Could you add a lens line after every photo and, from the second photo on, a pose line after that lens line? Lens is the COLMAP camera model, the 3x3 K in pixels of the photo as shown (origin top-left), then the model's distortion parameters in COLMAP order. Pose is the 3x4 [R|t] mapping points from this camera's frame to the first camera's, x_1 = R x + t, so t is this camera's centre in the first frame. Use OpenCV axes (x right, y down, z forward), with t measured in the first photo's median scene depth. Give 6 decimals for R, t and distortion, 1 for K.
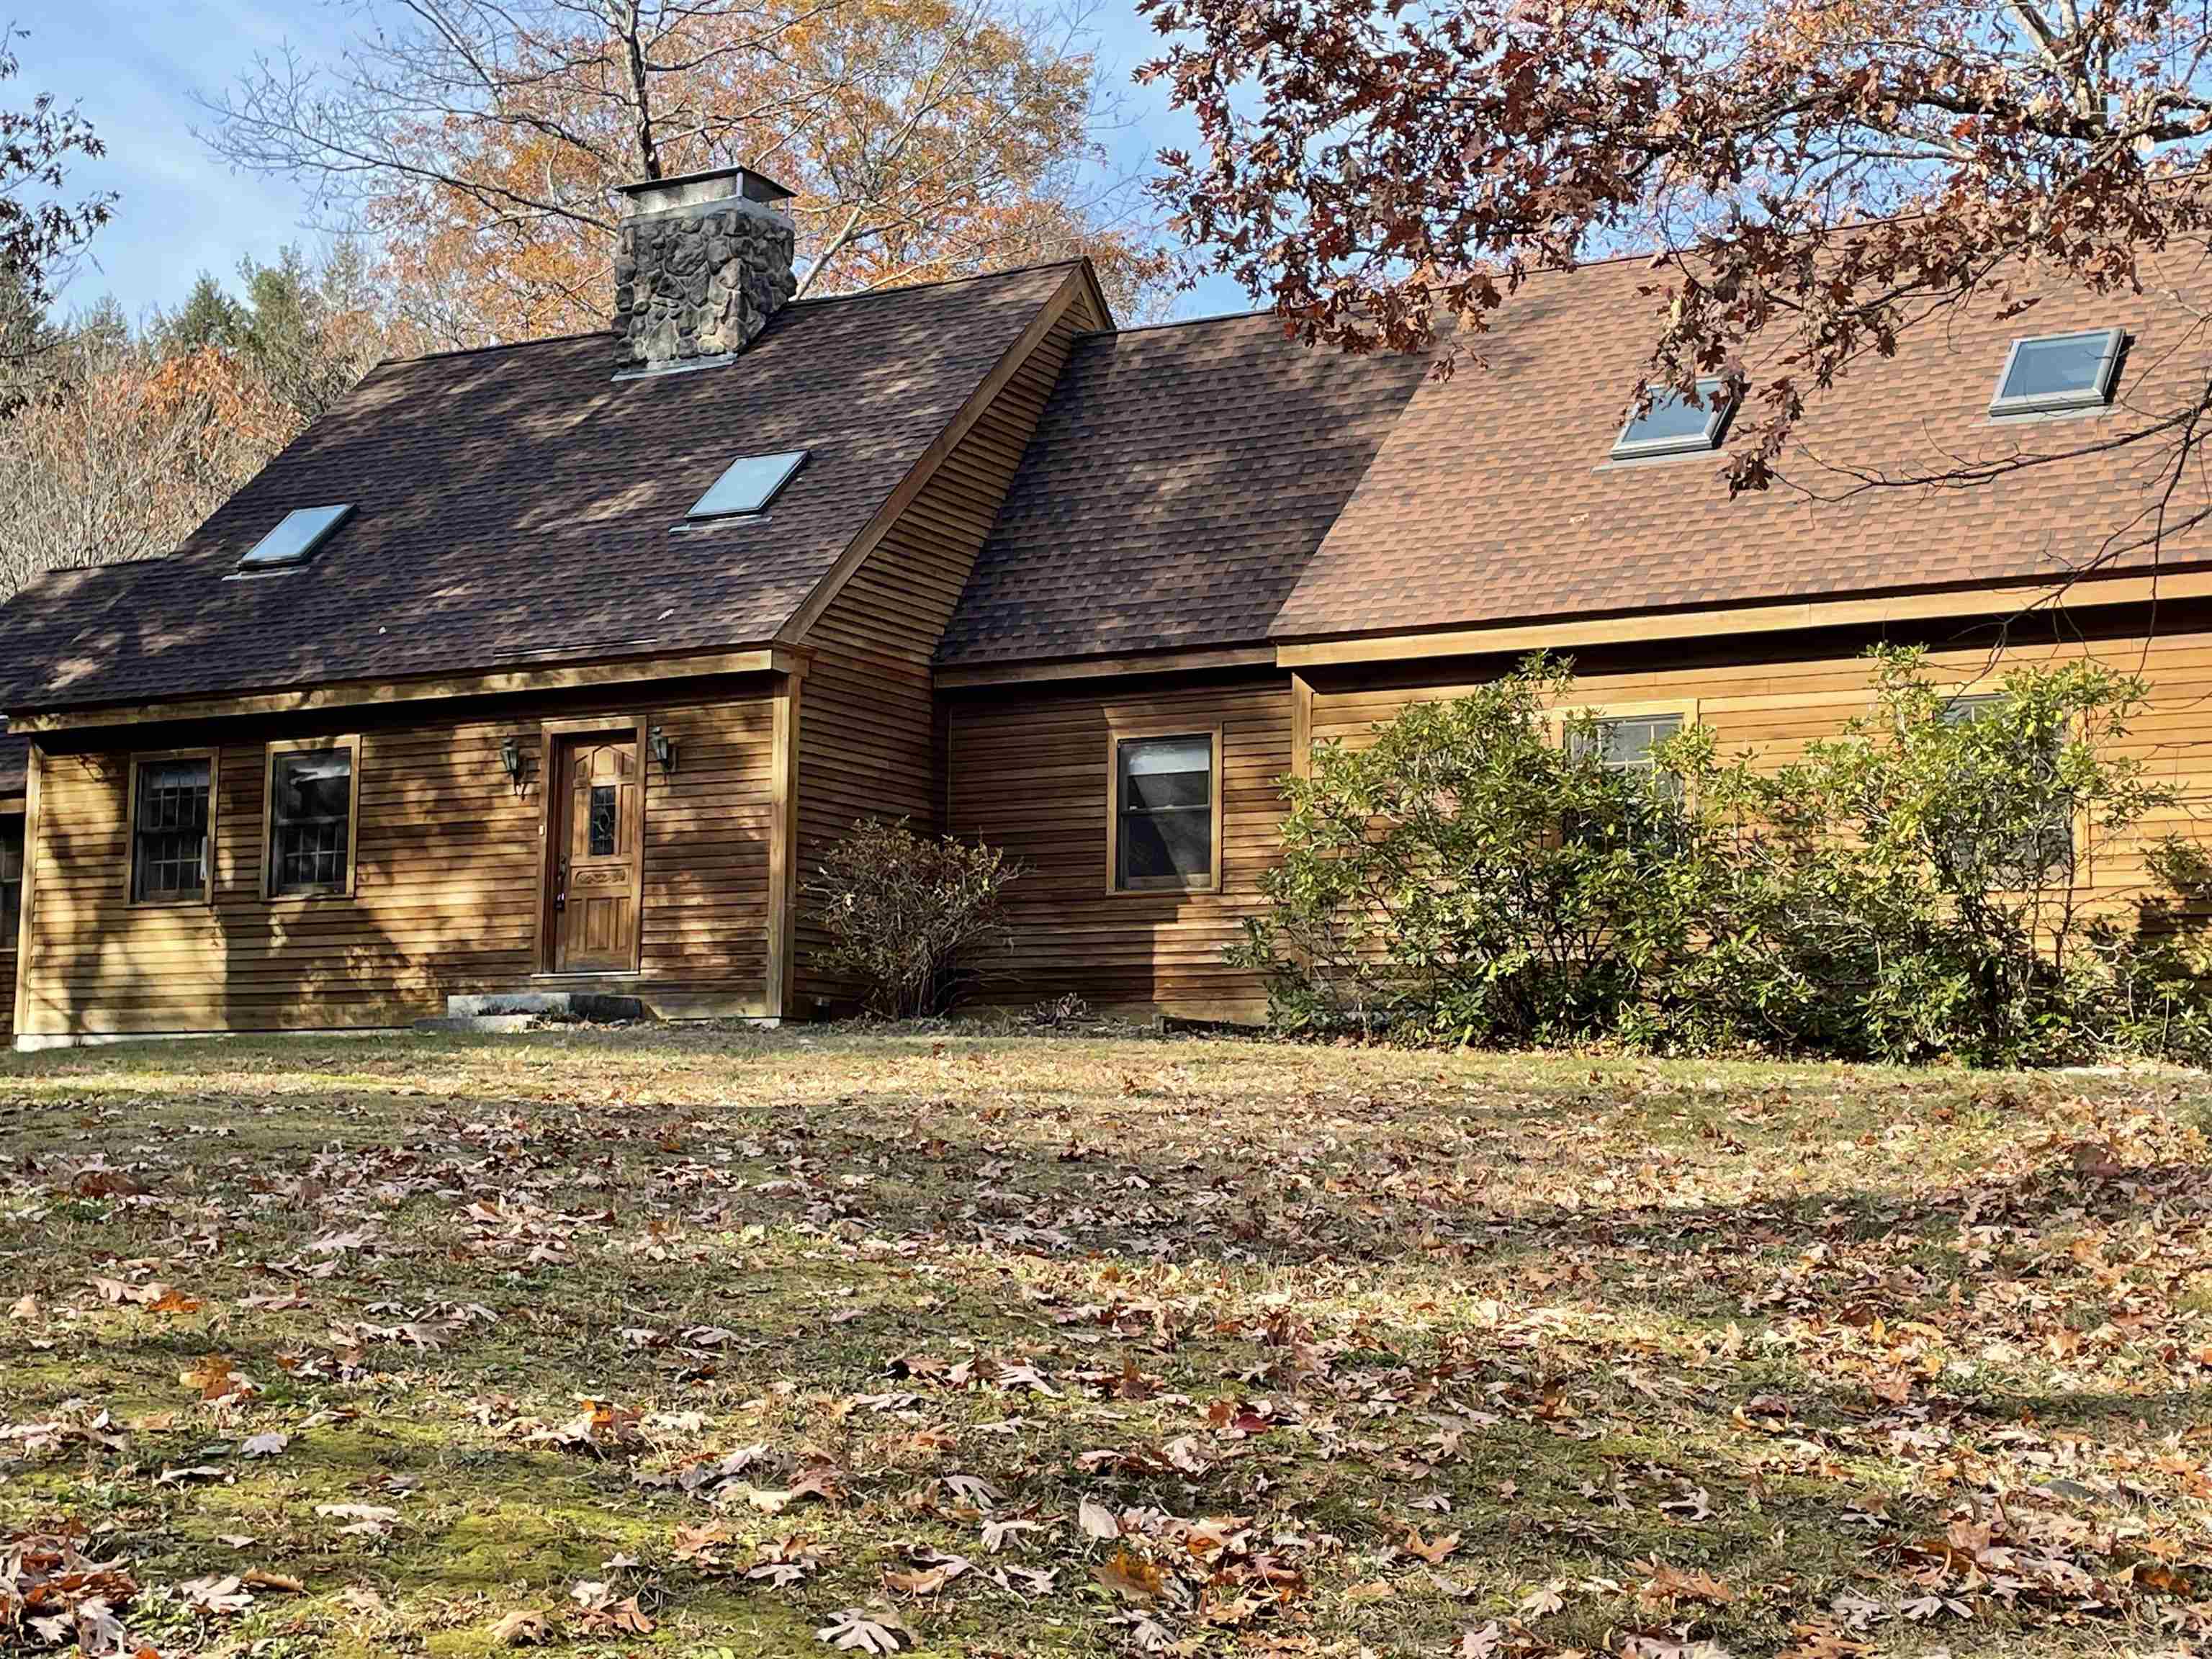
lens RADIAL K [[3163.4, 0, 1113.7], [0, 3163.4, 825.1], [0, 0, 1]] dist [0.113150, 0.000000]
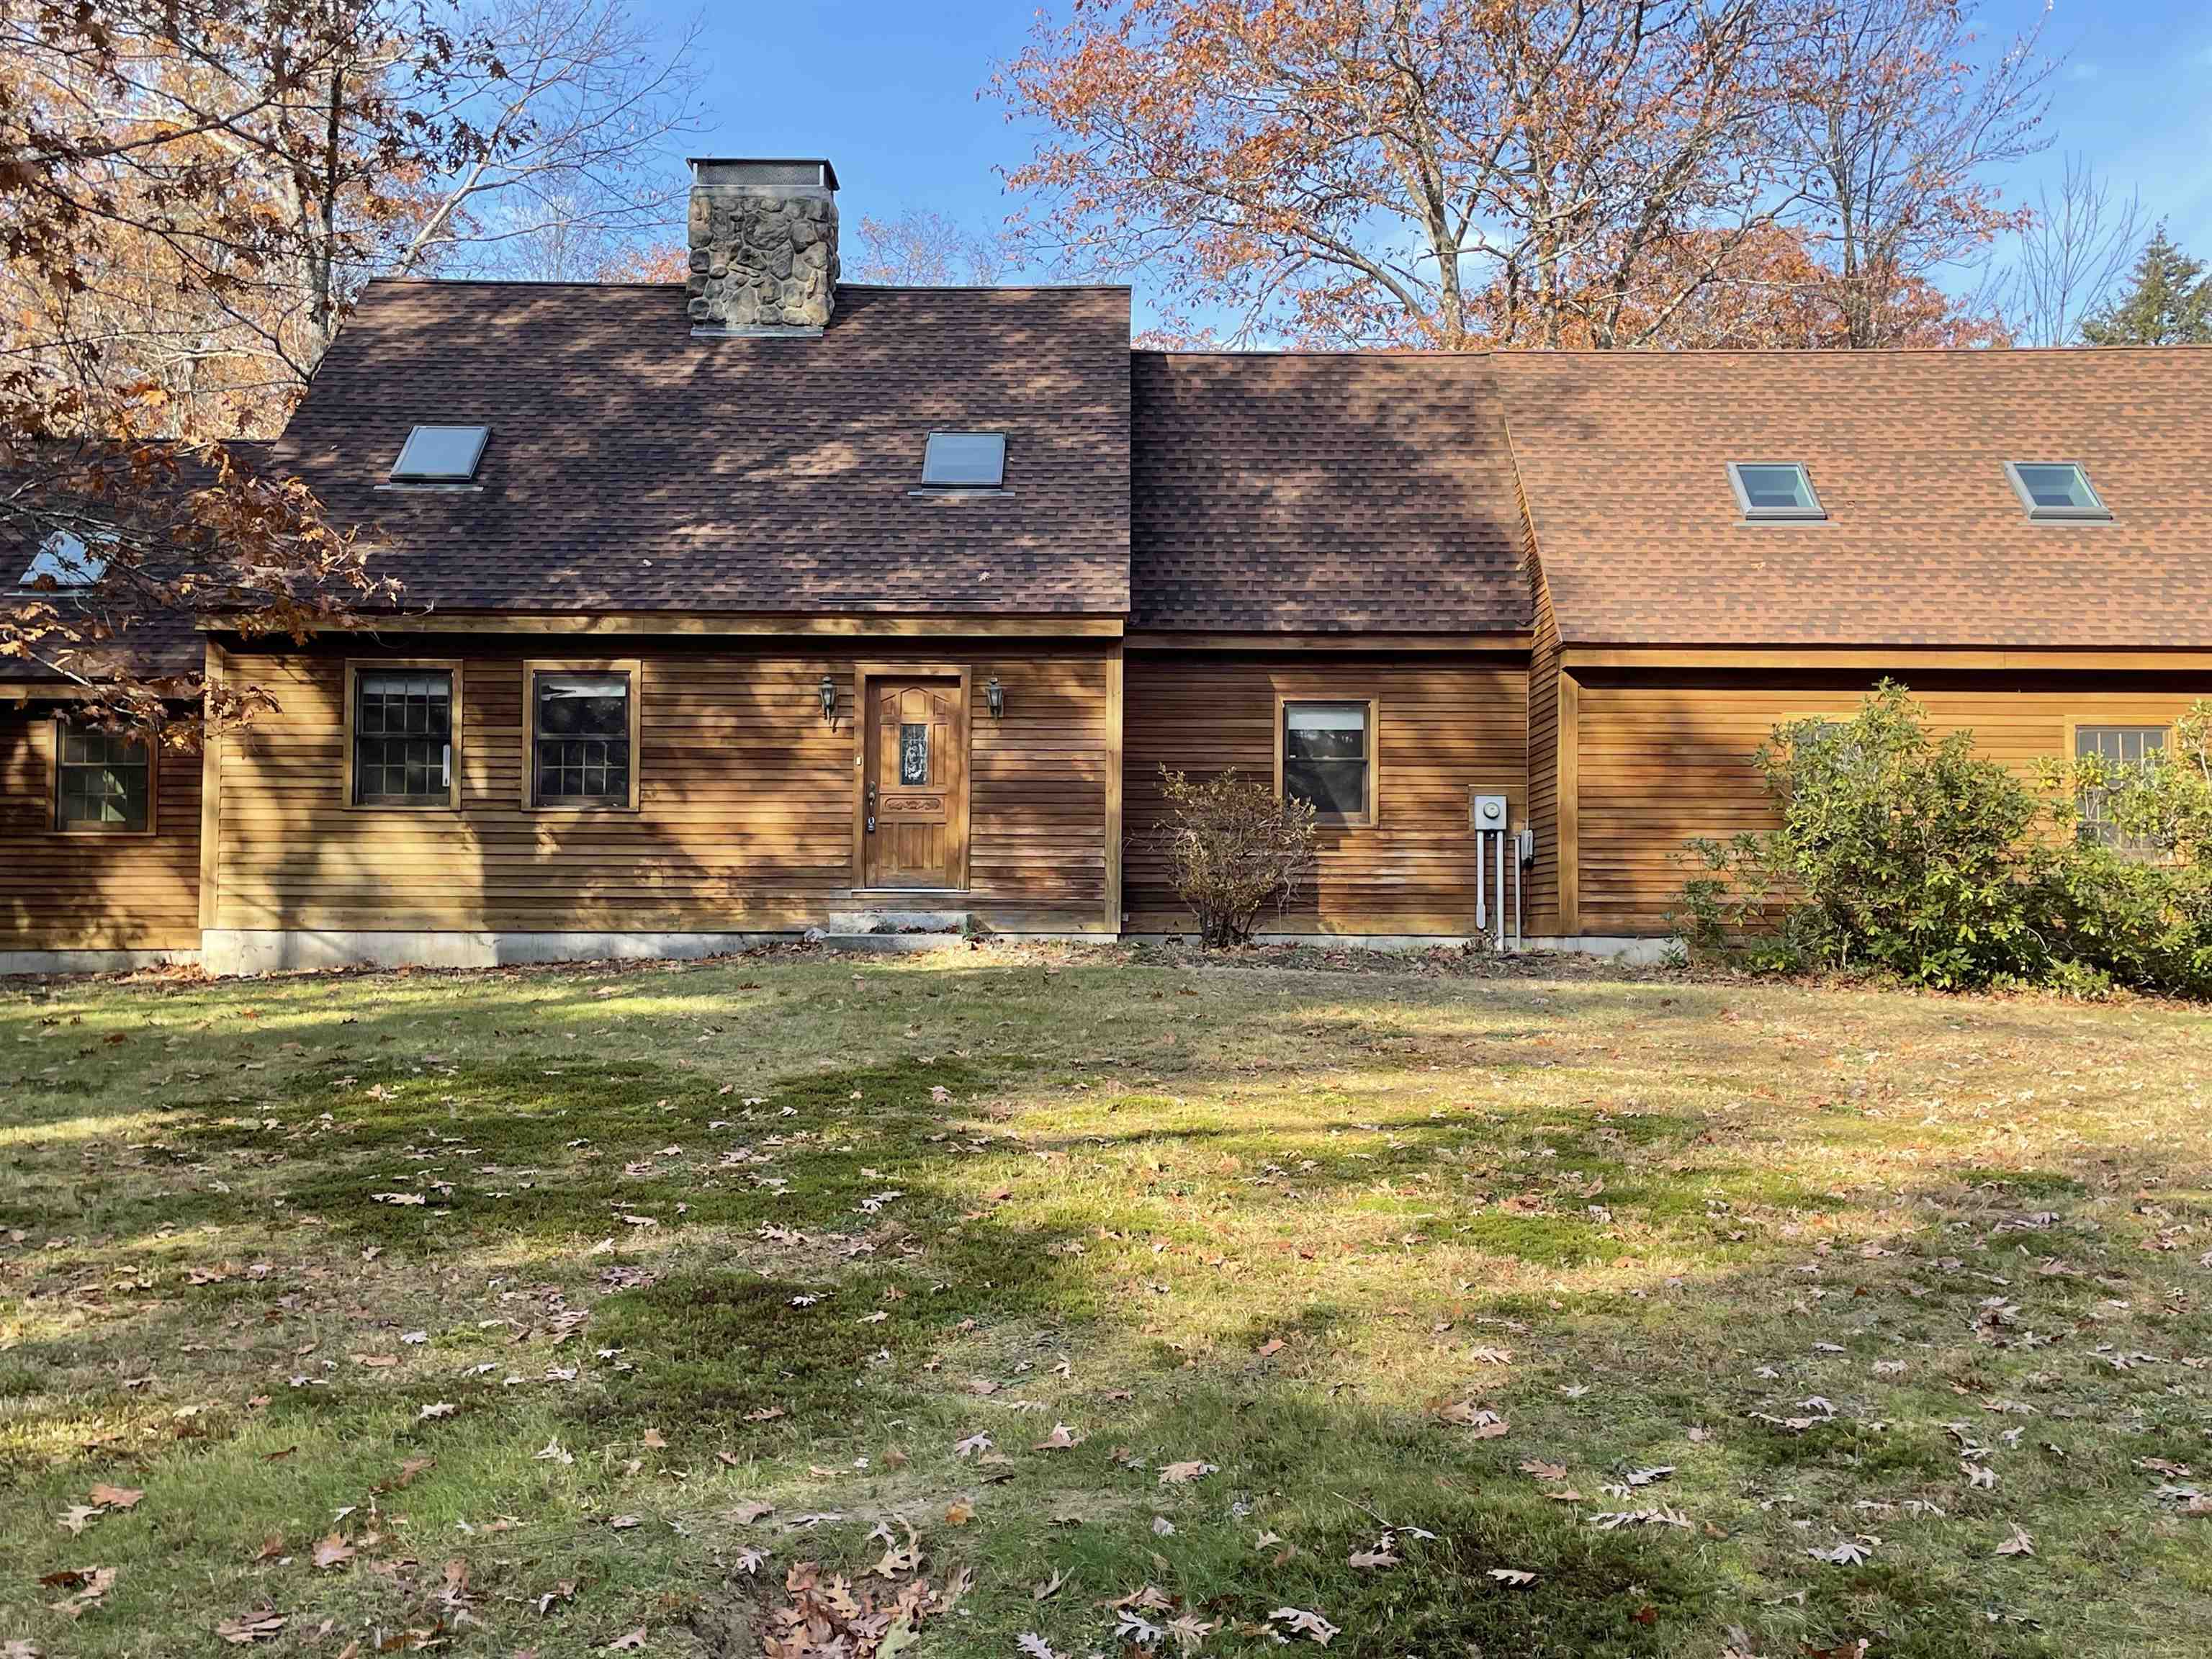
lens RADIAL K [[2246.7, 0, 1105.8], [0, 2246.7, 831.3], [0, 0, 1]] dist [0.096595, 0.000000]
pose [[0.873768, 0.014883, 0.486115, -0.477921], [-0.051577, 0.996731, 0.062192, -0.026790], [-0.483600, -0.079413, 0.871679, 0.257897]]
